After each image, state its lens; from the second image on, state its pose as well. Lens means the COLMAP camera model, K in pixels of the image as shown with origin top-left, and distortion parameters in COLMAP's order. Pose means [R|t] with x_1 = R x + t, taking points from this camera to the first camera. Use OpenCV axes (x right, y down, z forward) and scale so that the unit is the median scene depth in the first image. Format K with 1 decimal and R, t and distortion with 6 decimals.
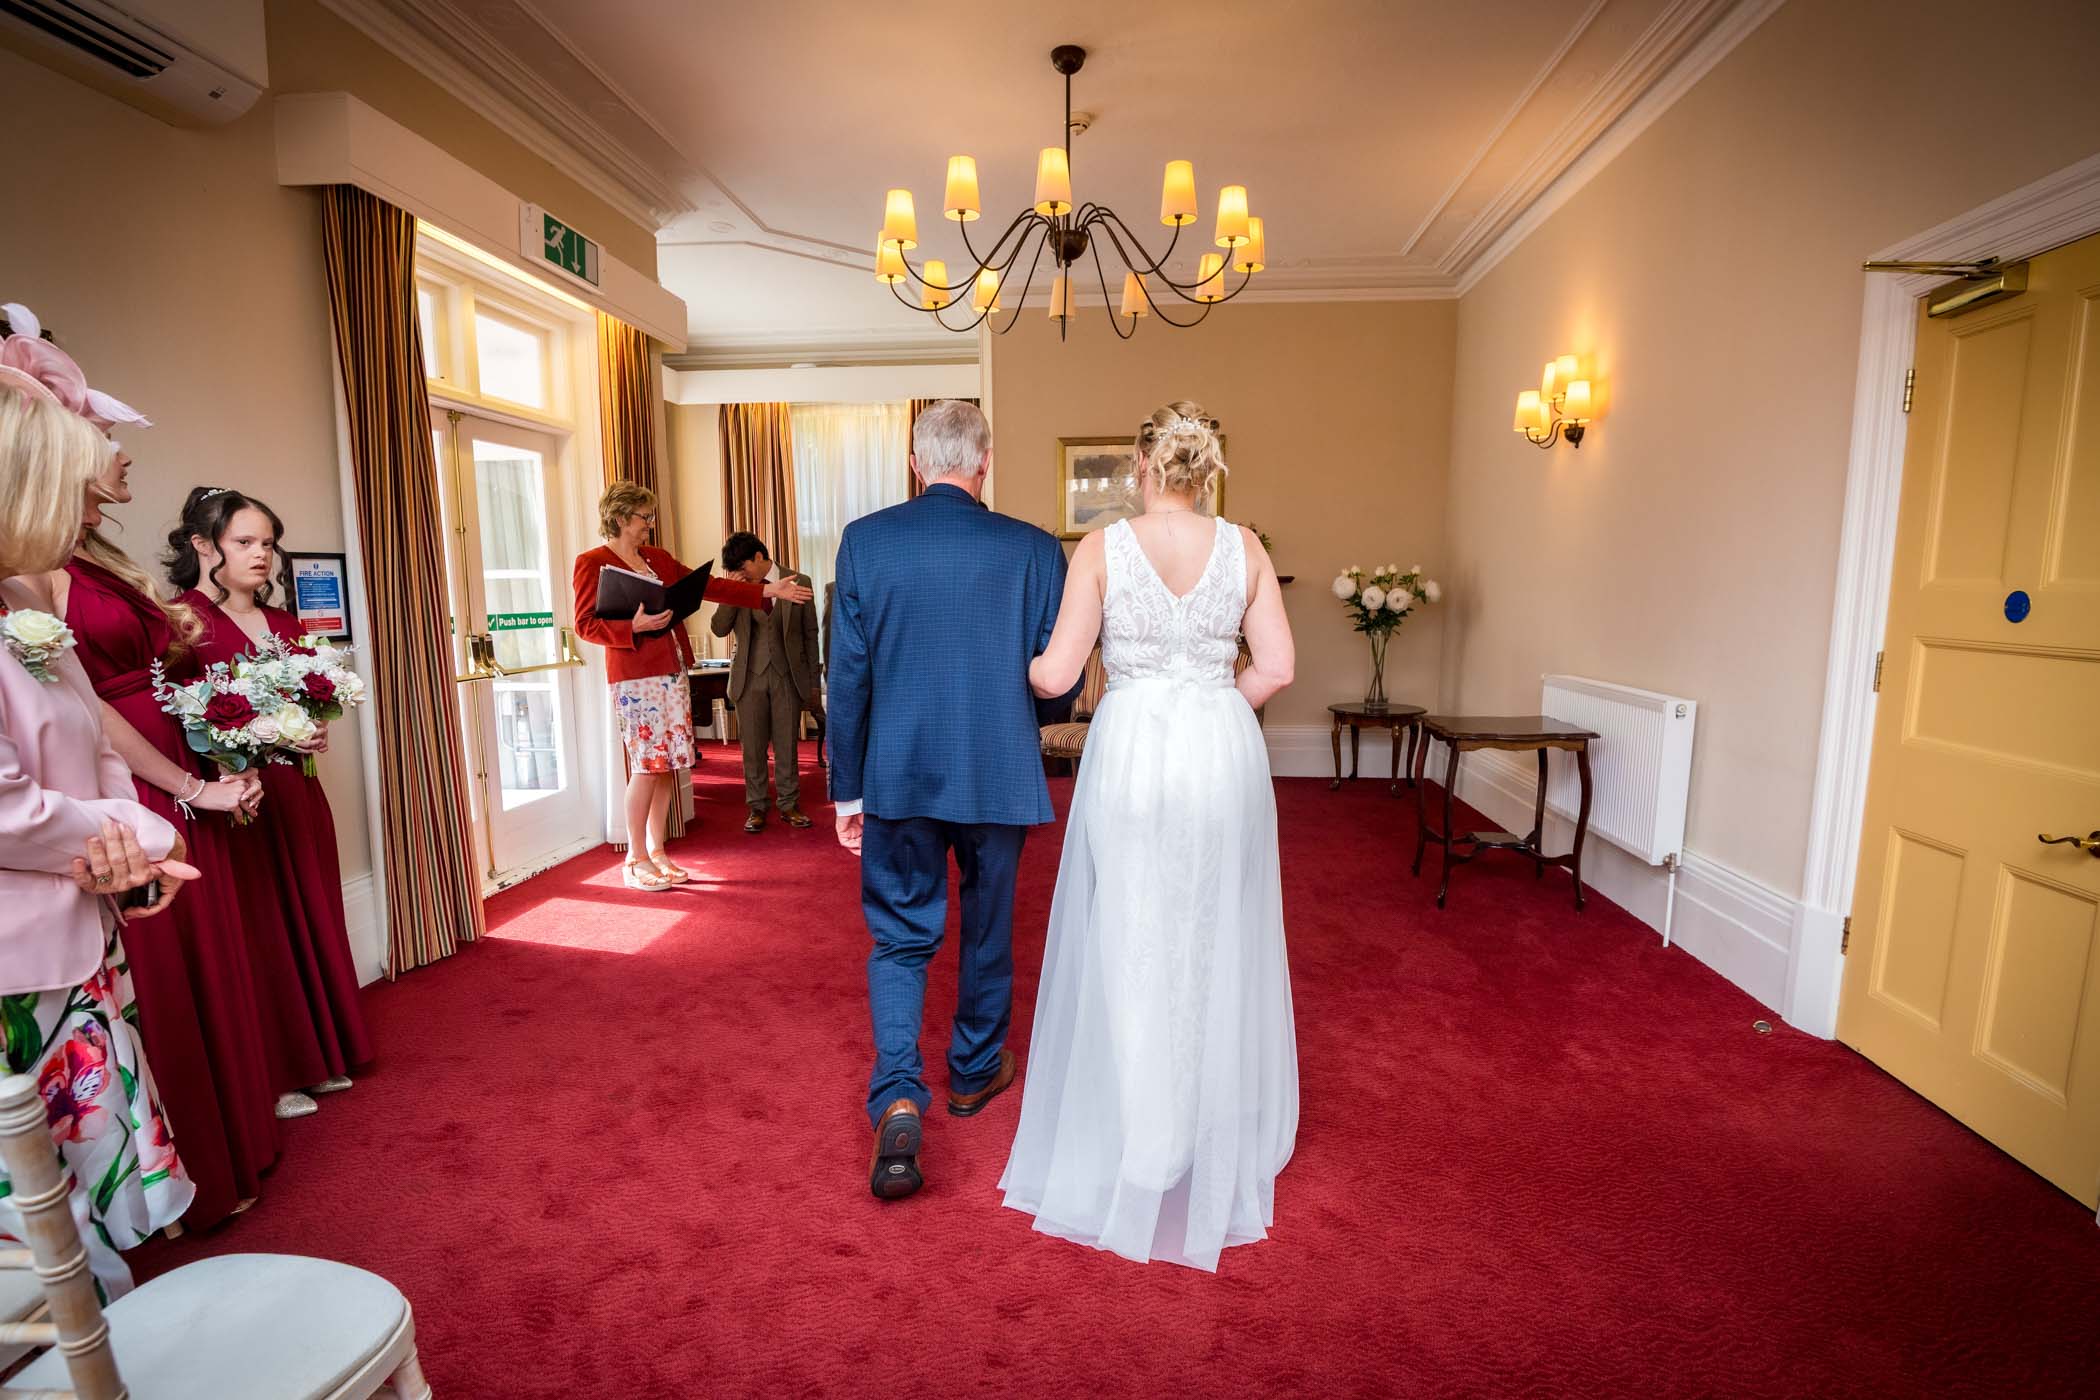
lens RADIAL K [[955.2, 0, 1067.5], [0, 955.2, 737.7], [0, 0, 1]] dist [-0.015990, -0.006180]
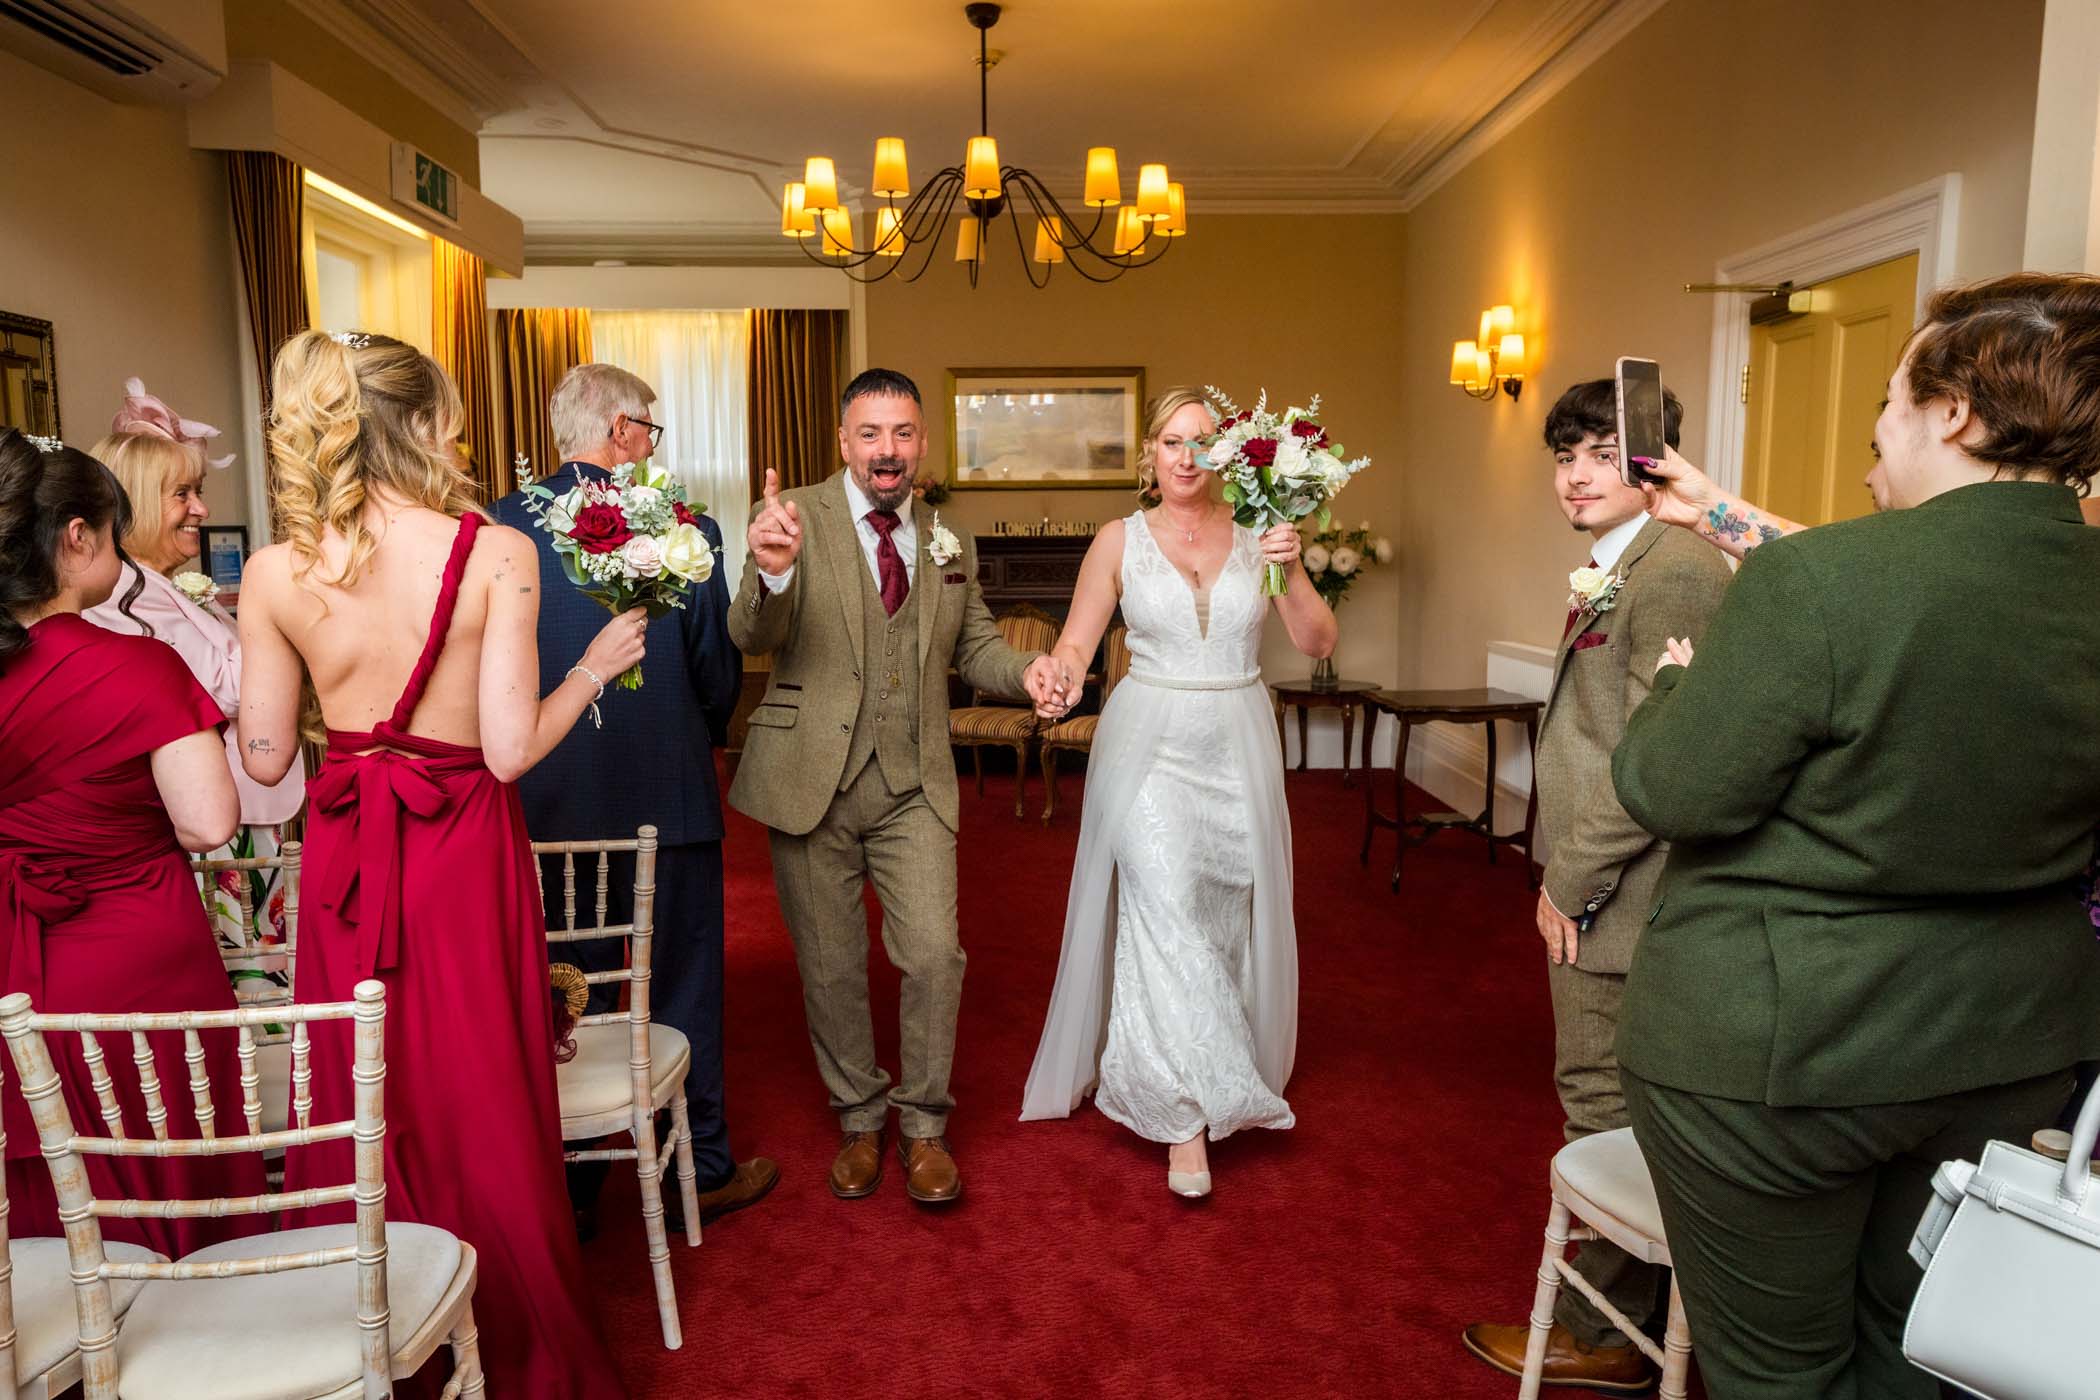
lens RADIAL K [[1466.4, 0, 1082.0], [0, 1466.4, 682.2], [0, 0, 1]] dist [0.066242, -0.035858]
pose [[0.992322, -0.015483, 0.122707, -0.074764], [0.021830, 0.998483, -0.050550, 0.037245], [-0.121738, 0.052841, 0.991155, -0.380047]]
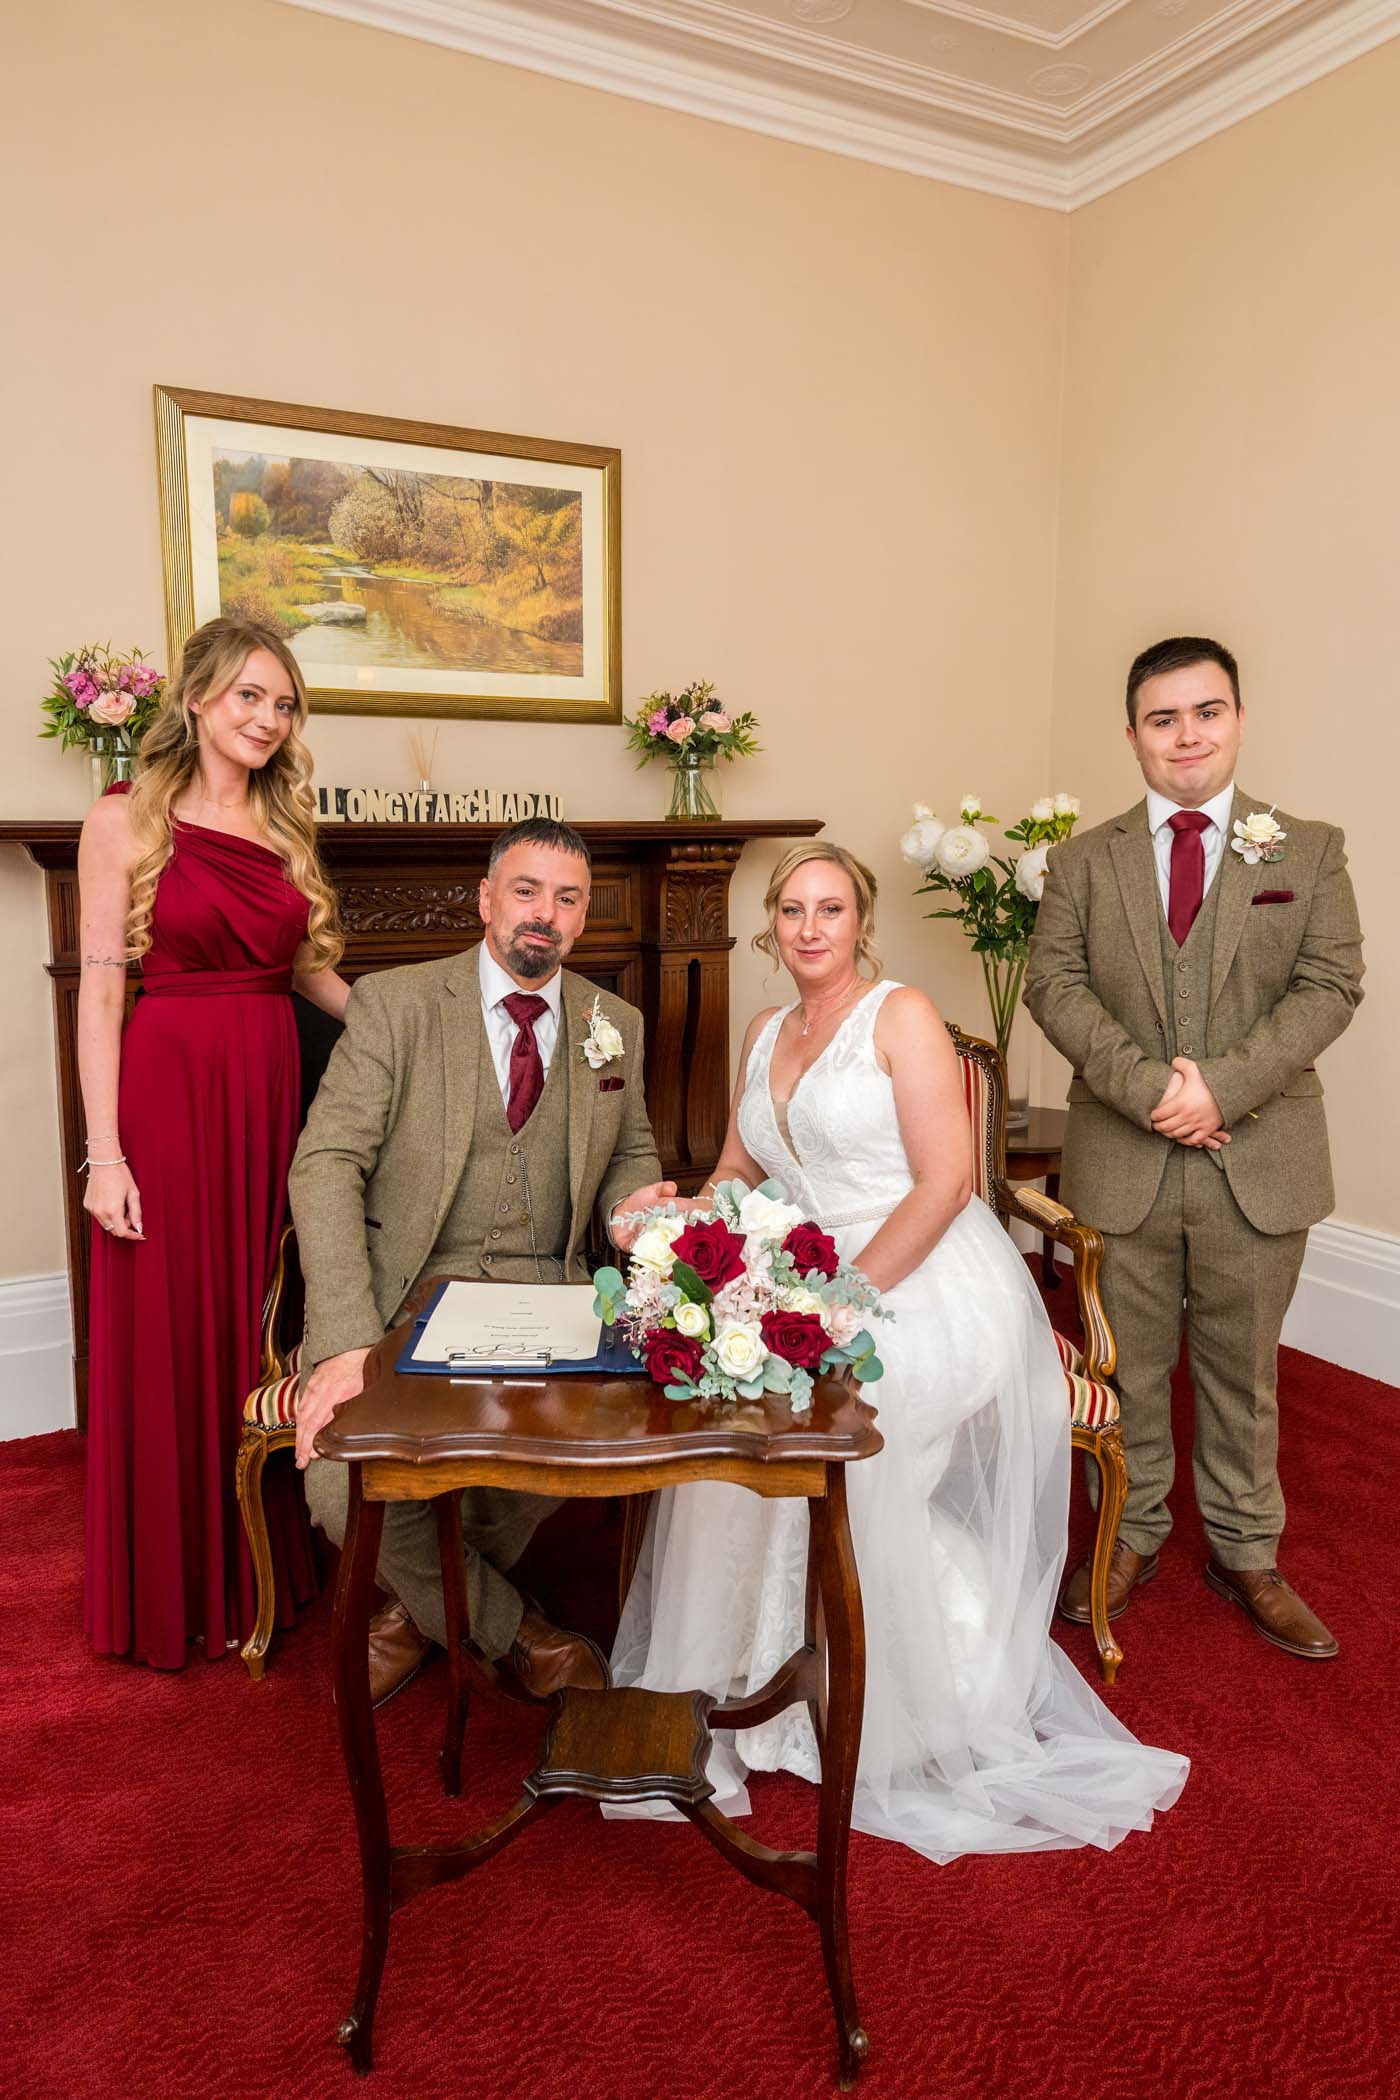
lens RADIAL K [[1446.0, 0, 696.1], [0, 1446.0, 1018.5], [0, 0, 1]] dist [0.055578, -0.026608]
pose [[0.842230, -0.068162, 0.534792, -0.190507], [0.083184, 0.996526, -0.003992, -0.117684], [-0.532663, 0.047848, 0.844974, 0.690357]]
